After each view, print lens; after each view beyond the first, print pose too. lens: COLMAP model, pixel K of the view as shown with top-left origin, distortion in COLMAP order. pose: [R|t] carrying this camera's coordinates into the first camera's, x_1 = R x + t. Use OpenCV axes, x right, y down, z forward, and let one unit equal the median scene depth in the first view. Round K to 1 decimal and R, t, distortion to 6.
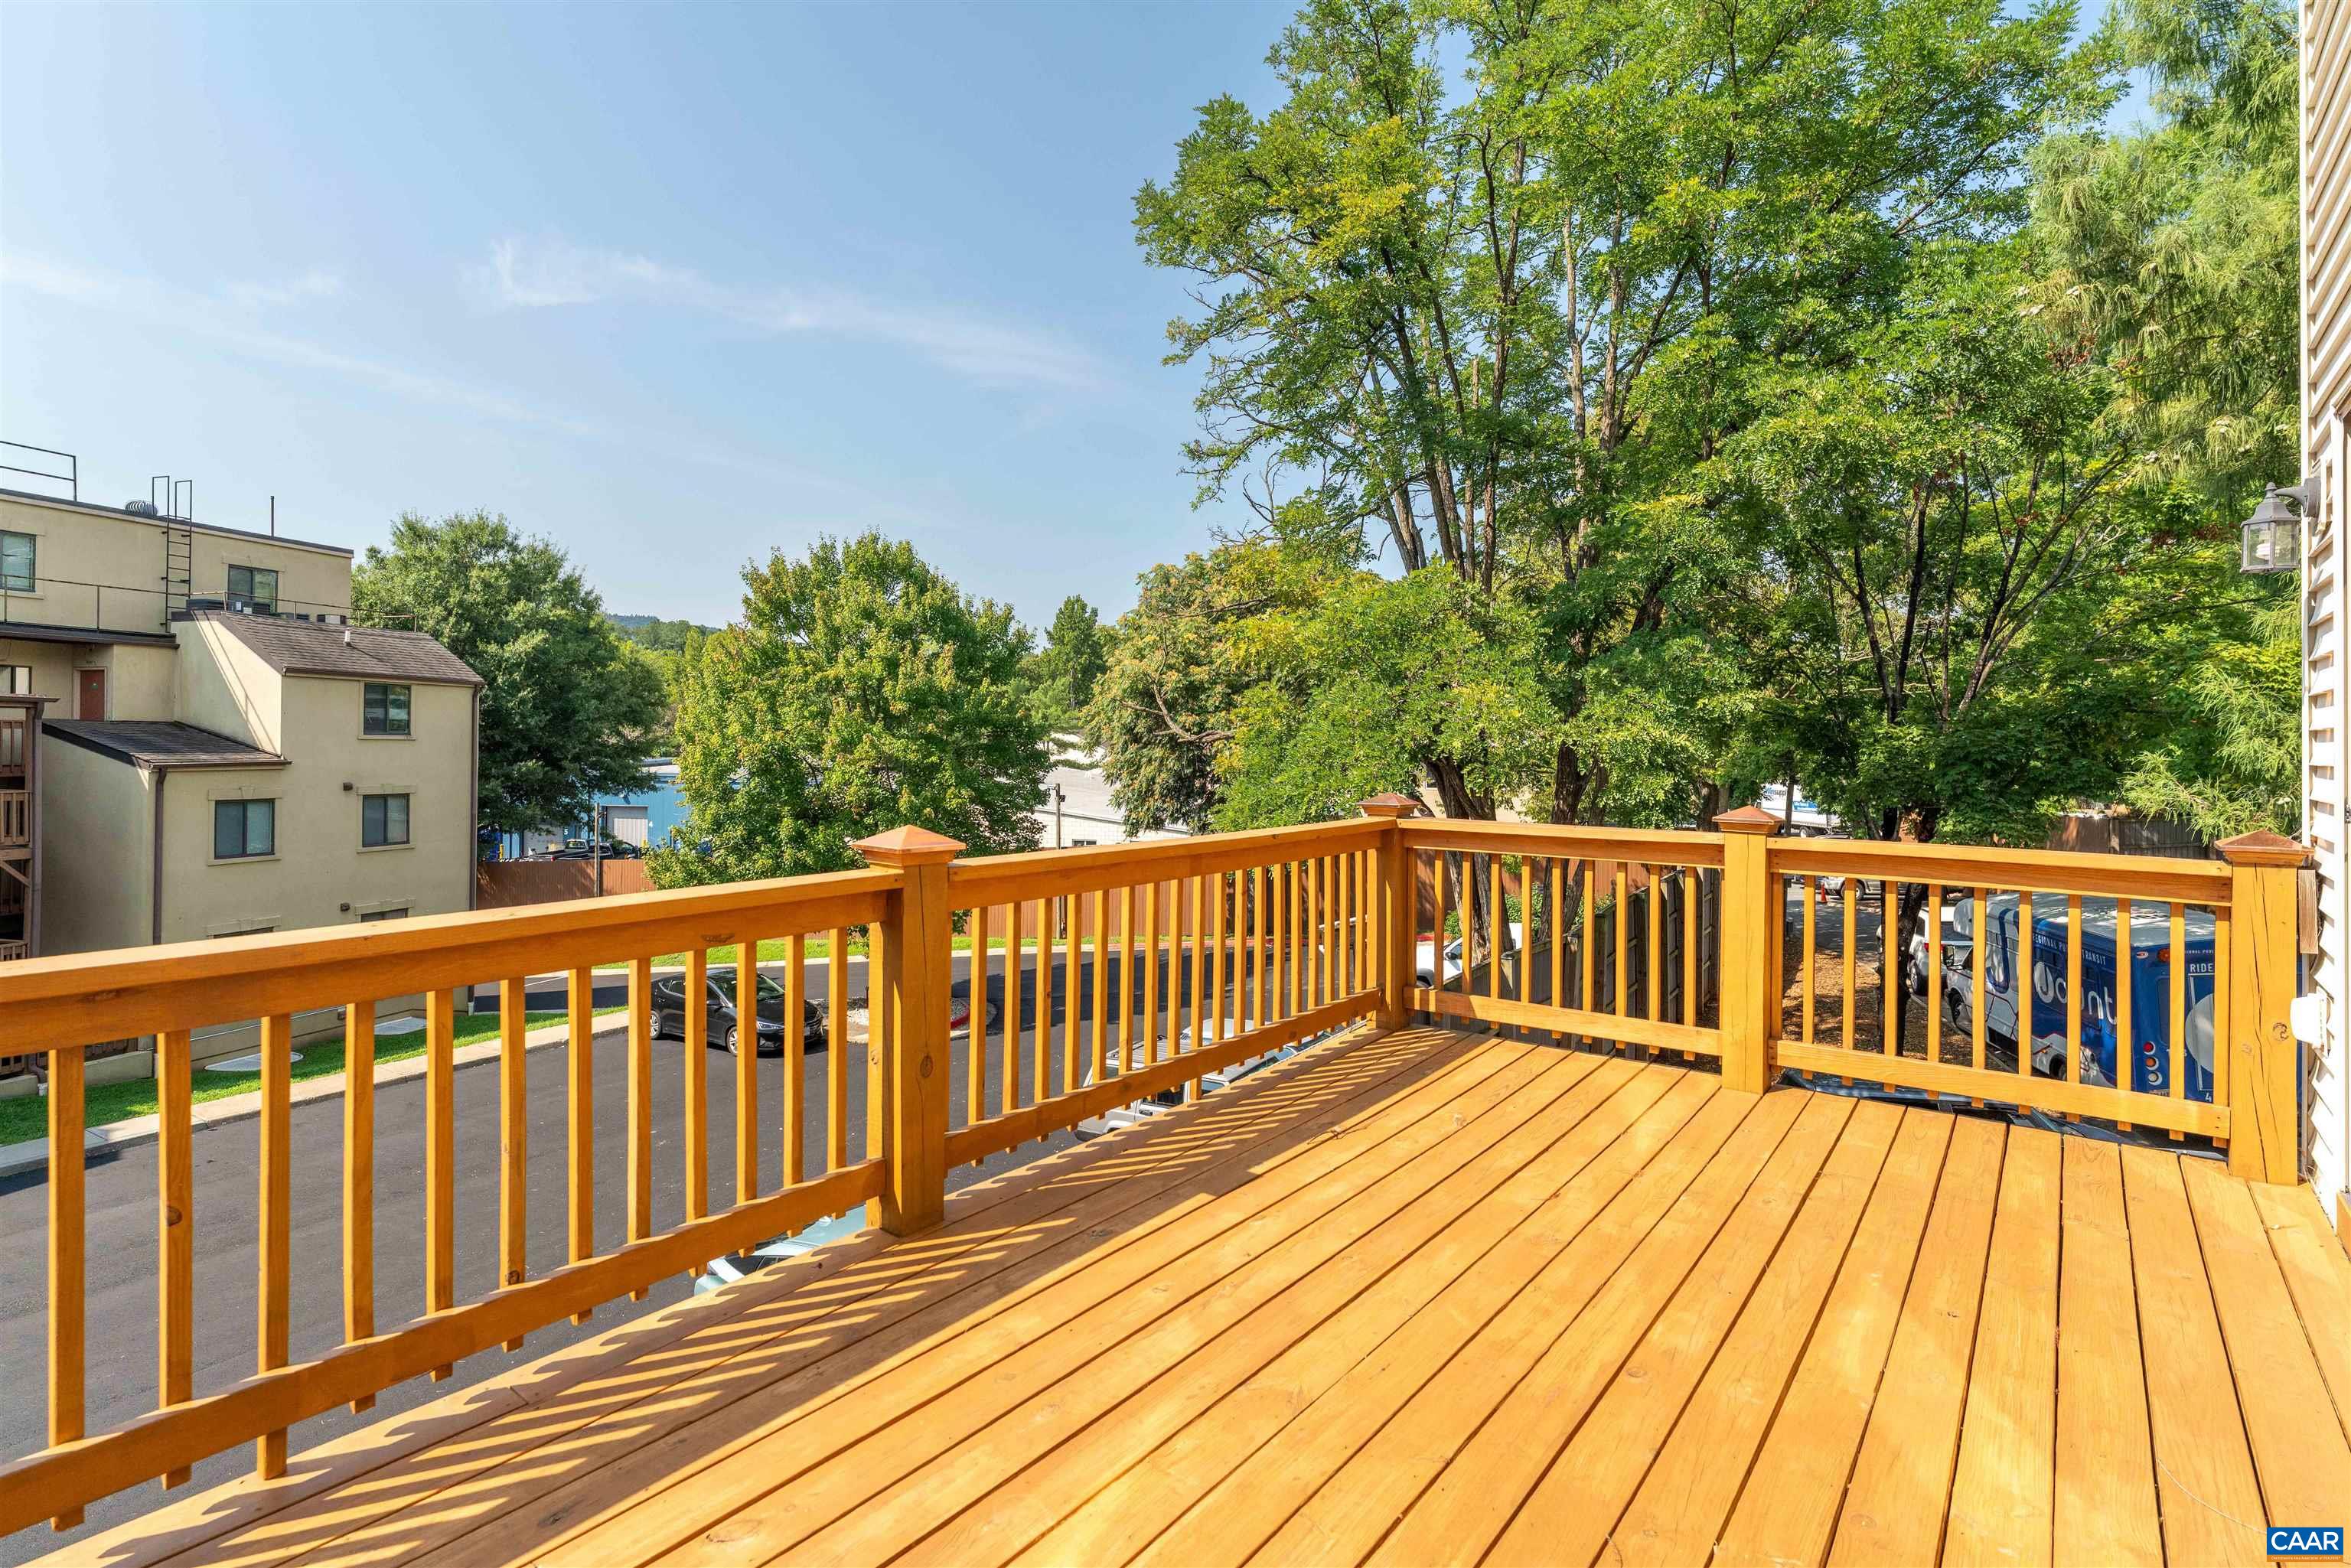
lens RADIAL K [[1170.9, 0, 1207.8], [0, 1170.9, 746.9], [0, 0, 1]] dist [-0.001239, -0.000514]
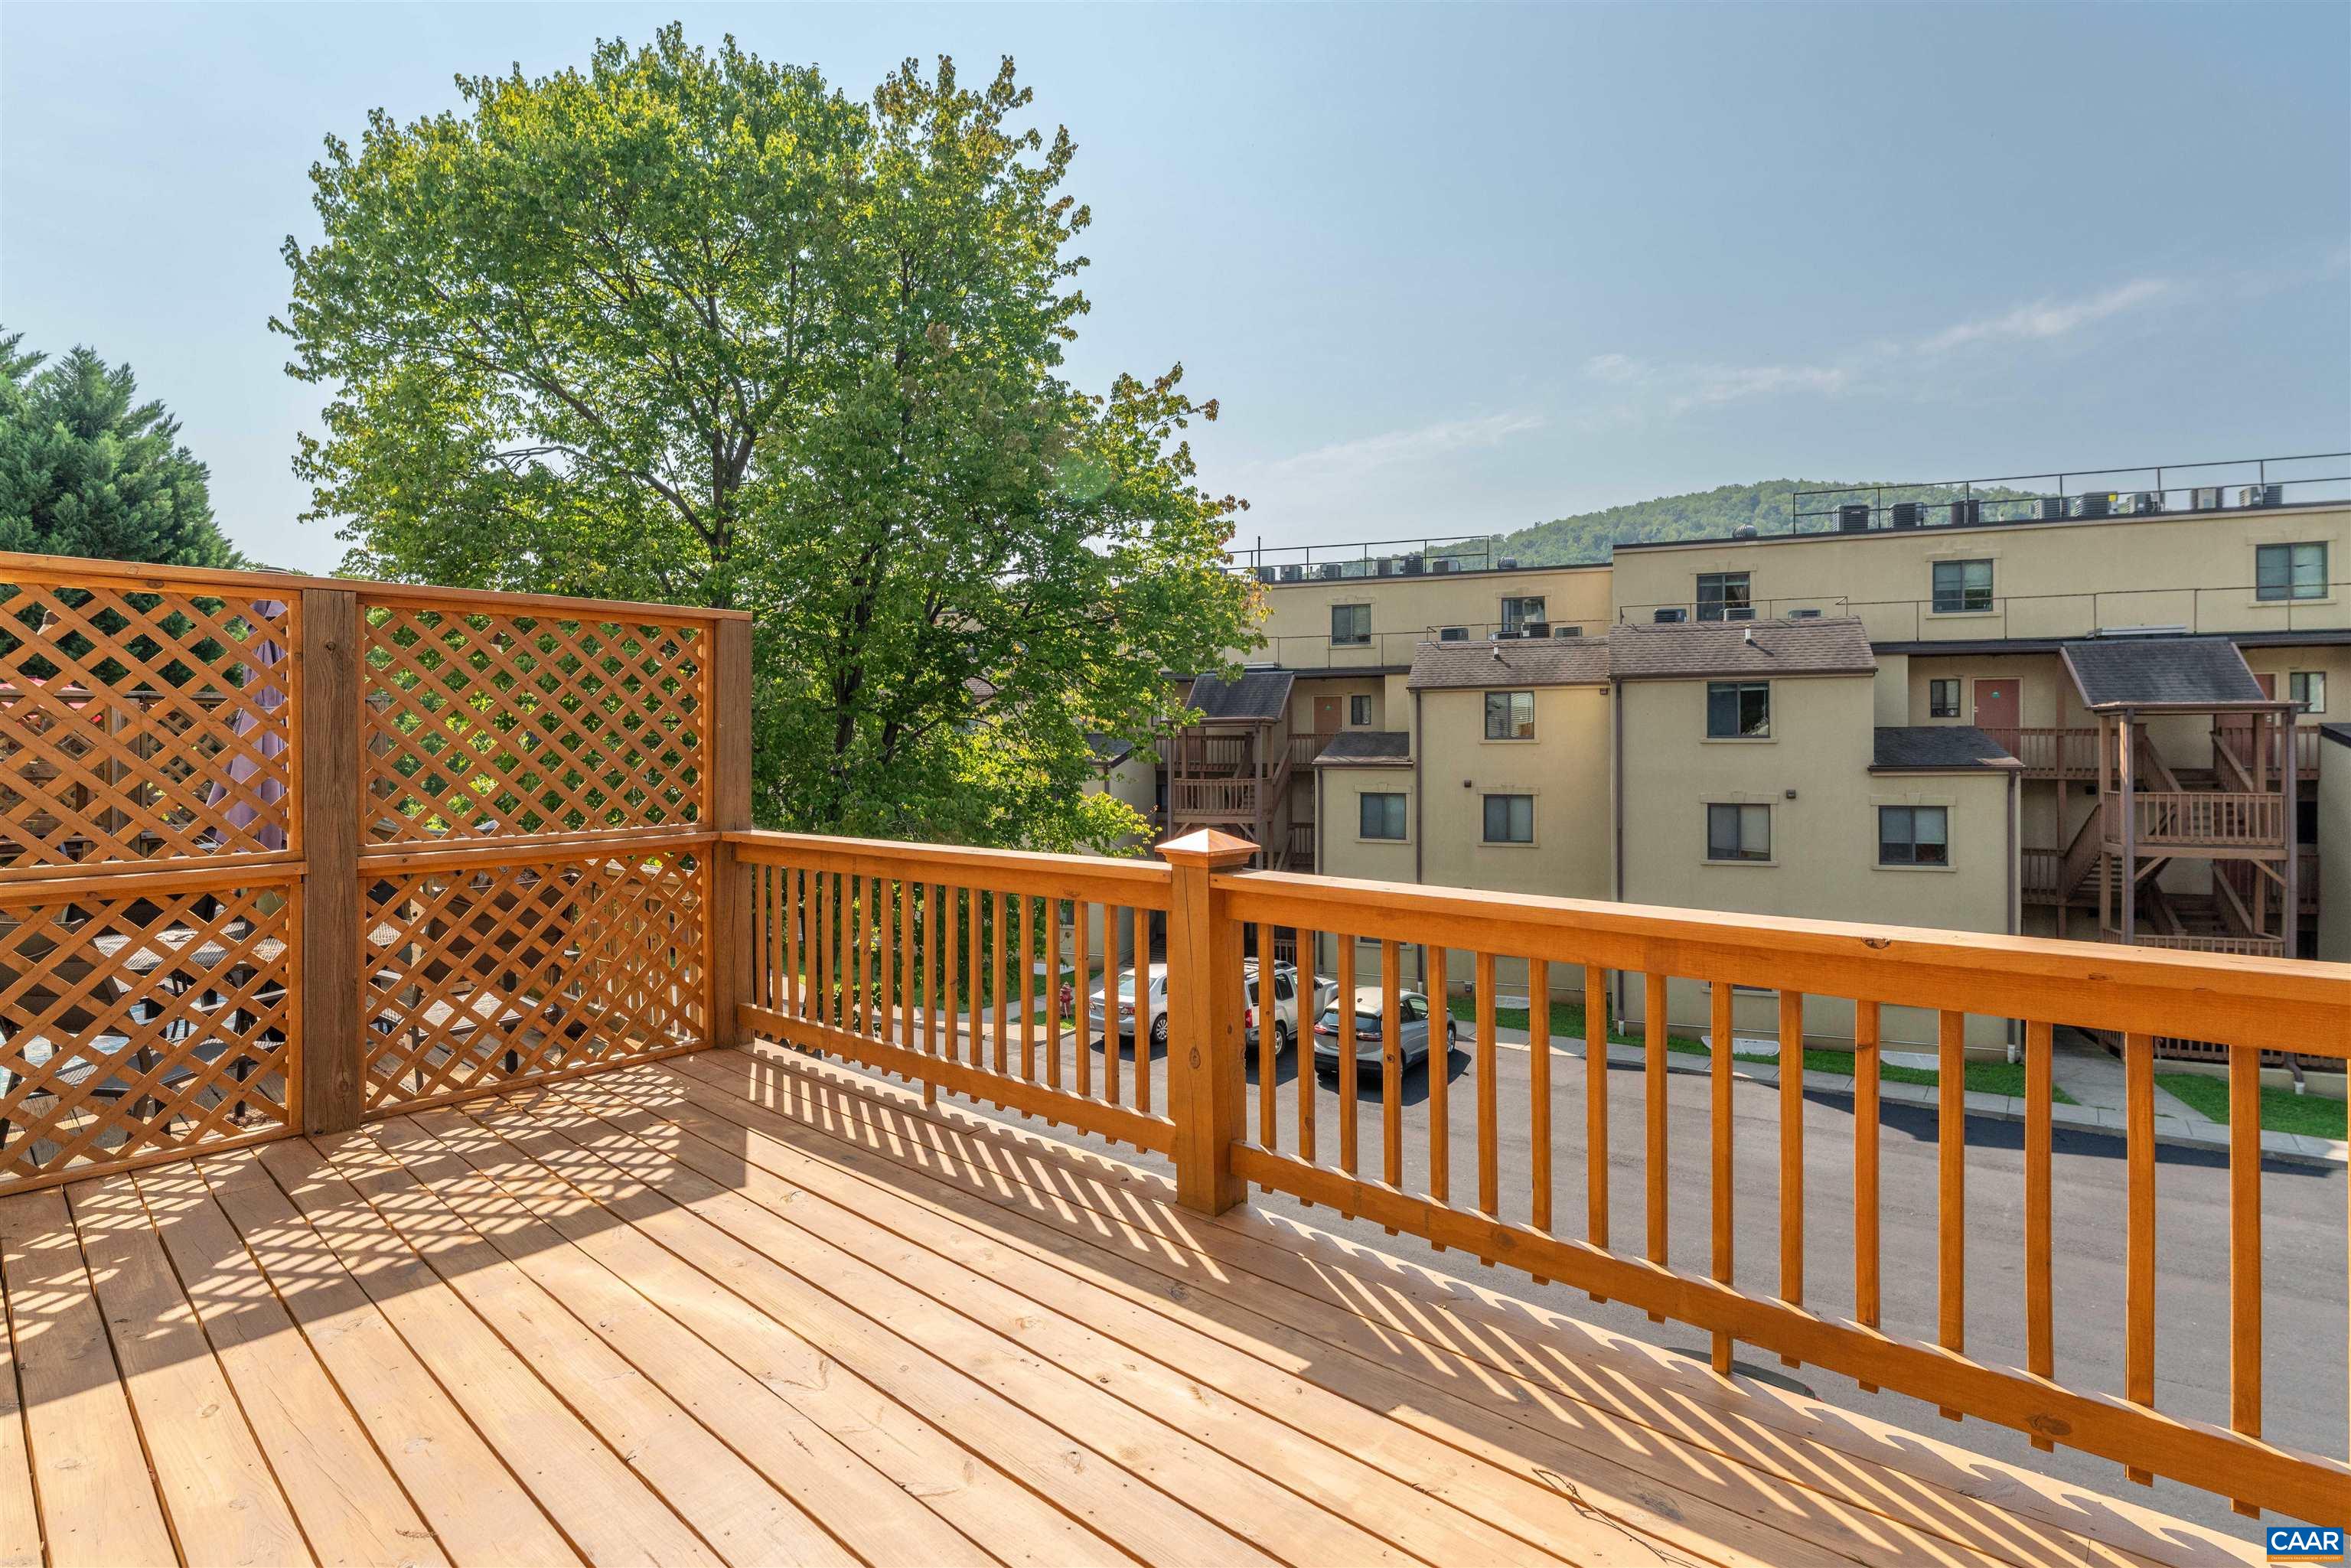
lens RADIAL K [[1170.9, 0, 1207.8], [0, 1170.9, 746.9], [0, 0, 1]] dist [-0.001239, -0.000514]
pose [[-0.106215, -0.005504, -0.994328, 0.665957], [0.003408, 0.999977, -0.005899, -0.006058], [0.994337, -0.004015, -0.106194, 0.908482]]
